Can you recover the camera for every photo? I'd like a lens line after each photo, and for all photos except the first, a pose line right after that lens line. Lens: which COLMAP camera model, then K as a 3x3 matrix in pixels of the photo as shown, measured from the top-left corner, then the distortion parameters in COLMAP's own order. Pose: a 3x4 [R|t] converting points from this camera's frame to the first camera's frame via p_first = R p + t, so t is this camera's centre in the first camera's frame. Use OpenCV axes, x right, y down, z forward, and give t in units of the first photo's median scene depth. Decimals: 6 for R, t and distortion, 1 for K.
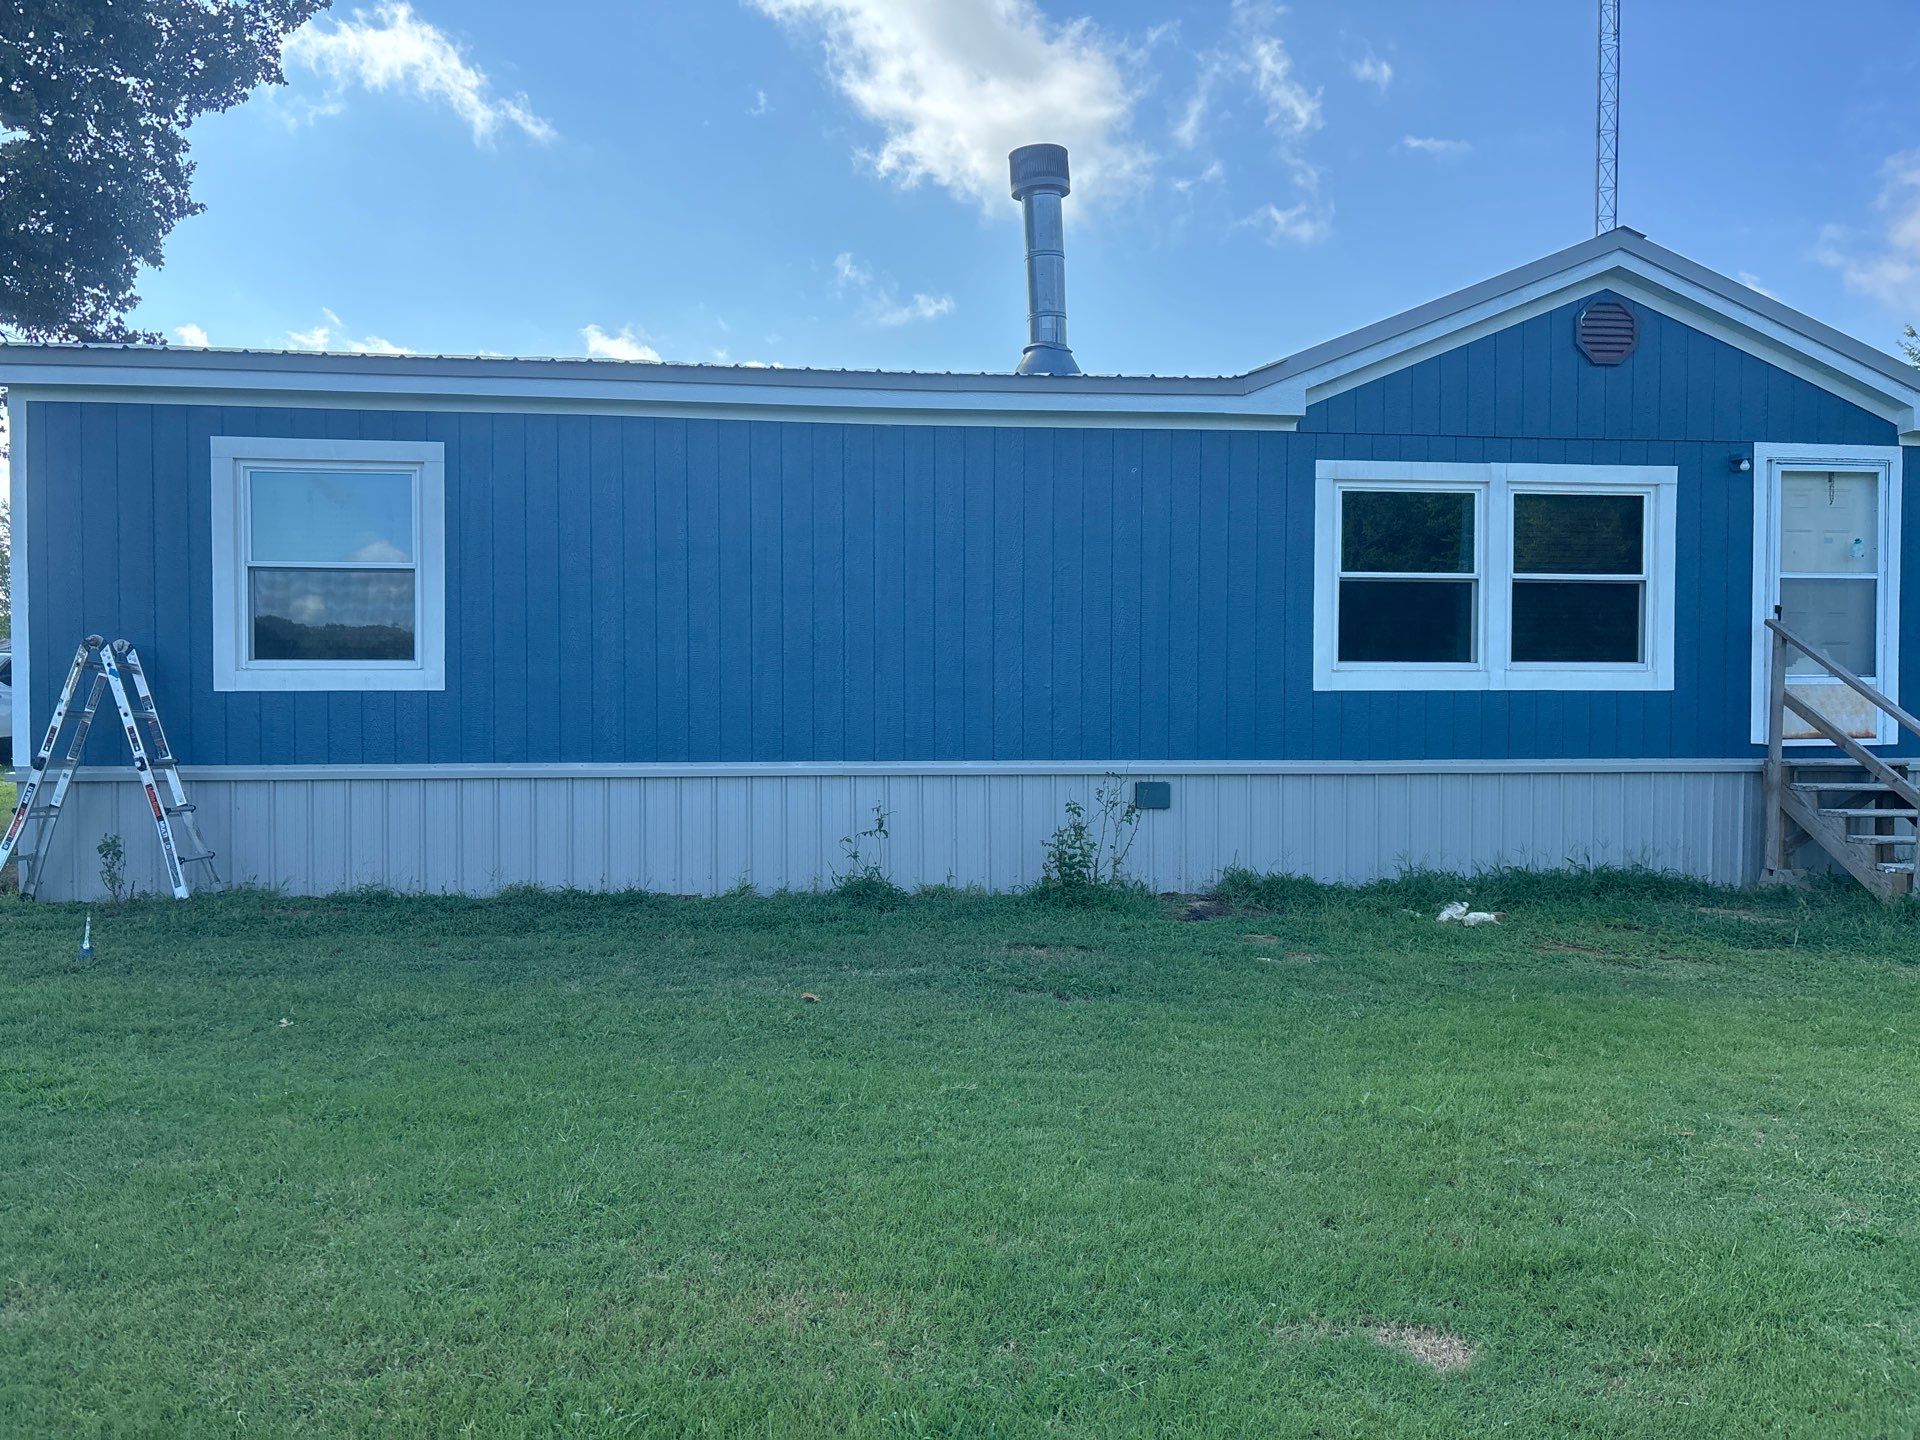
lens RADIAL K [[1398.4, 0, 960.0], [0, 1398.4, 720.0], [0, 0, 1]] dist [0.023250, -0.056419]
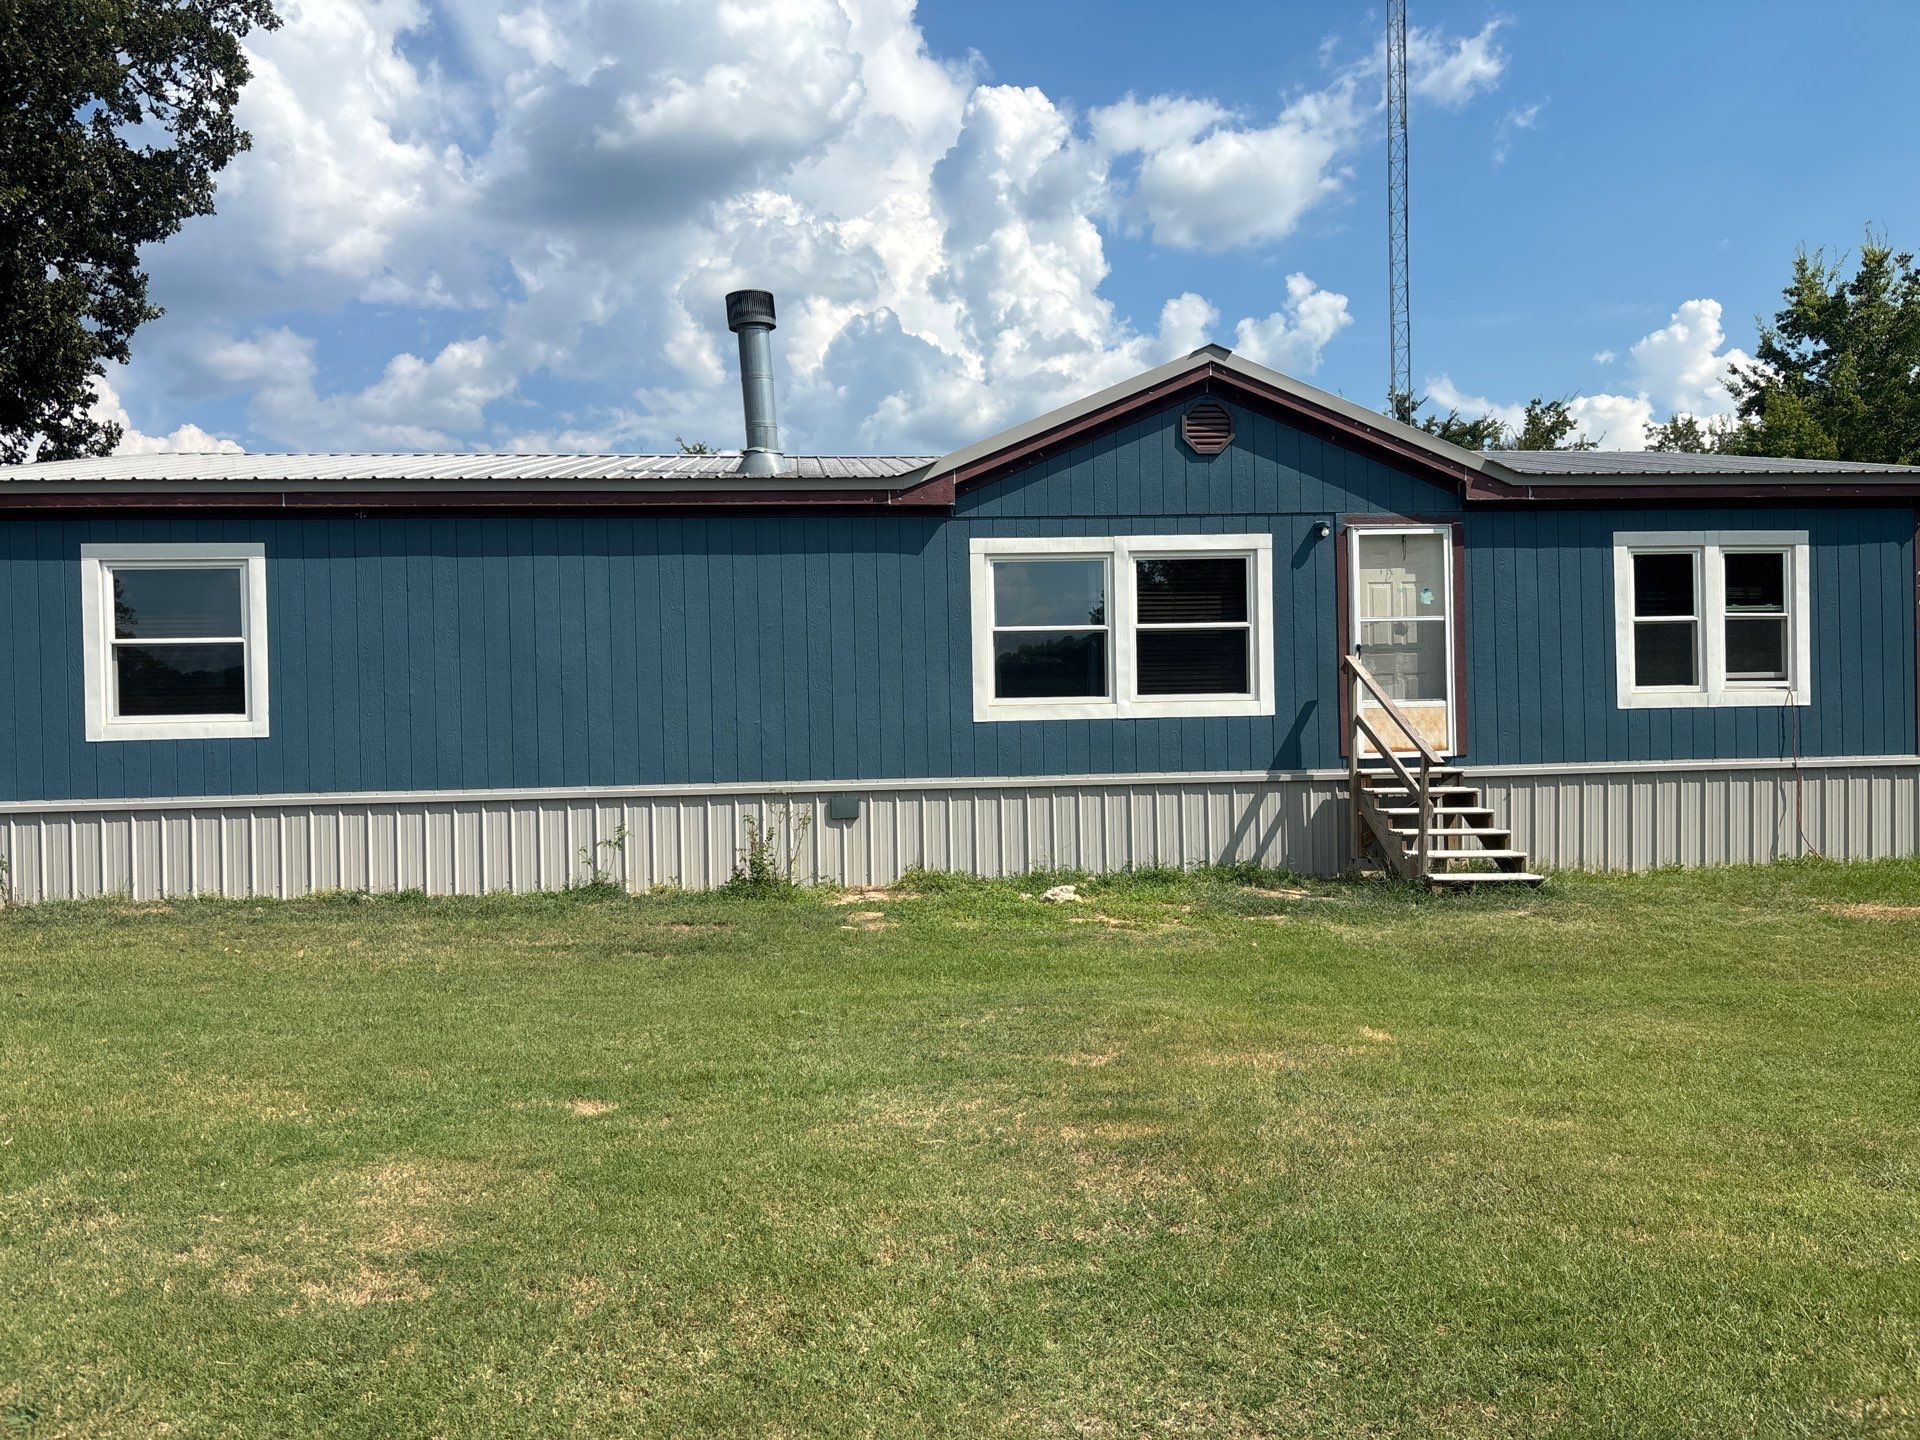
lens RADIAL K [[1386.2, 0, 964.7], [0, 1386.2, 705.3], [0, 0, 1]] dist [0.013137, -0.052957]
pose [[0.999615, -0.021105, -0.017987, 0.261938], [0.020690, 0.999523, -0.022943, -0.007502], [0.018463, 0.022562, 0.999575, -0.225182]]
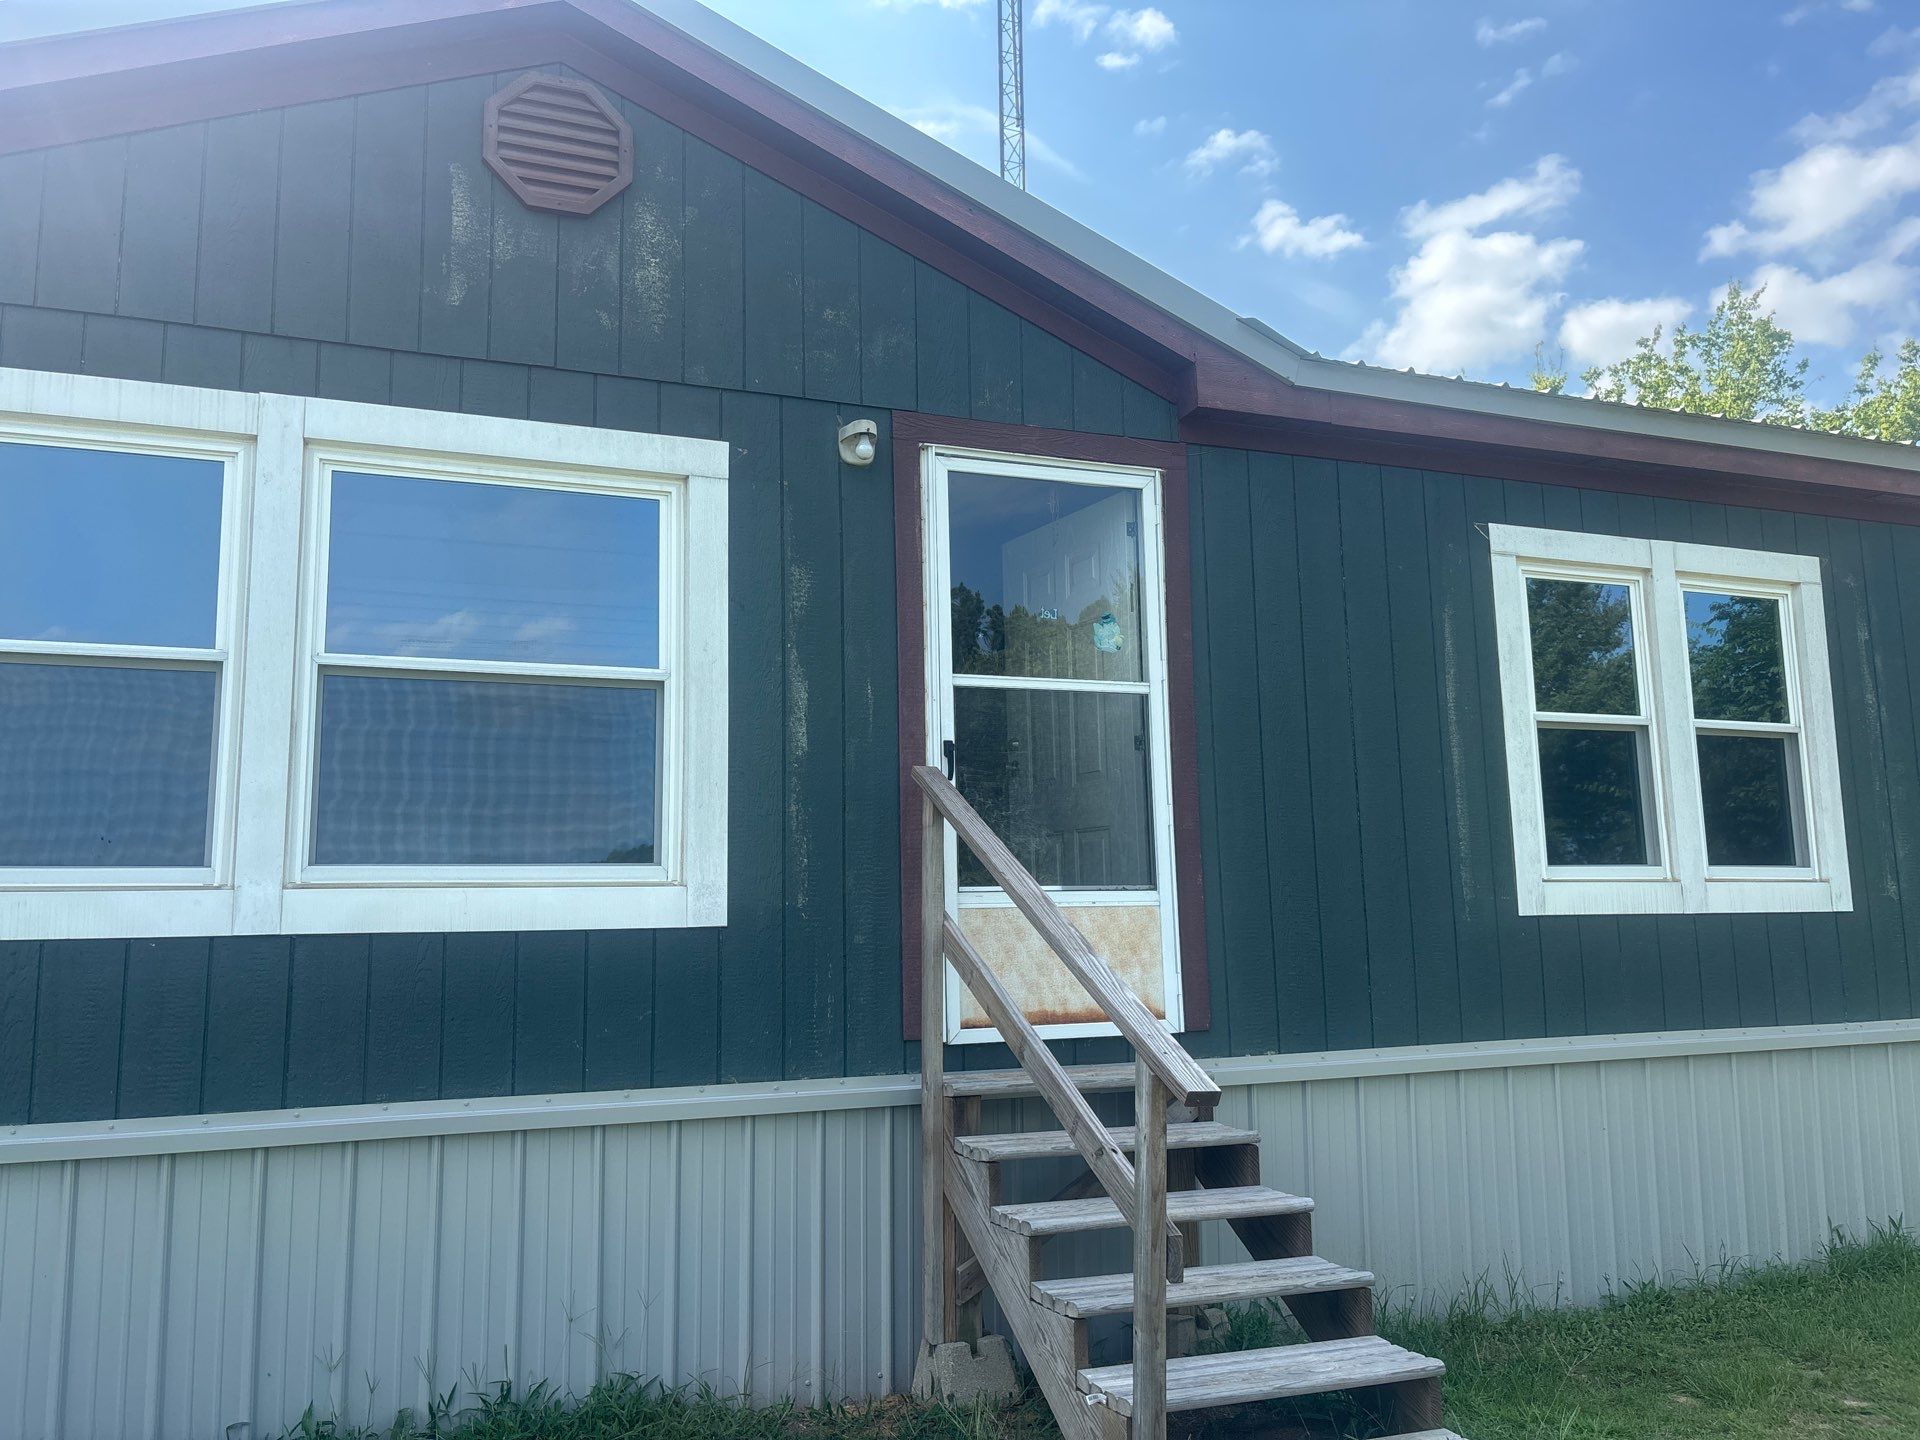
lens RADIAL K [[1391.7, 0, 947.5], [0, 1391.7, 714.6], [0, 0, 1]] dist [0.055071, -0.063693]
pose [[0.969424, 0.019308, 0.244631, 0.473902], [0.021364, 0.986474, -0.162522, -0.014041], [-0.244460, 0.162779, 0.955899, 0.554337]]
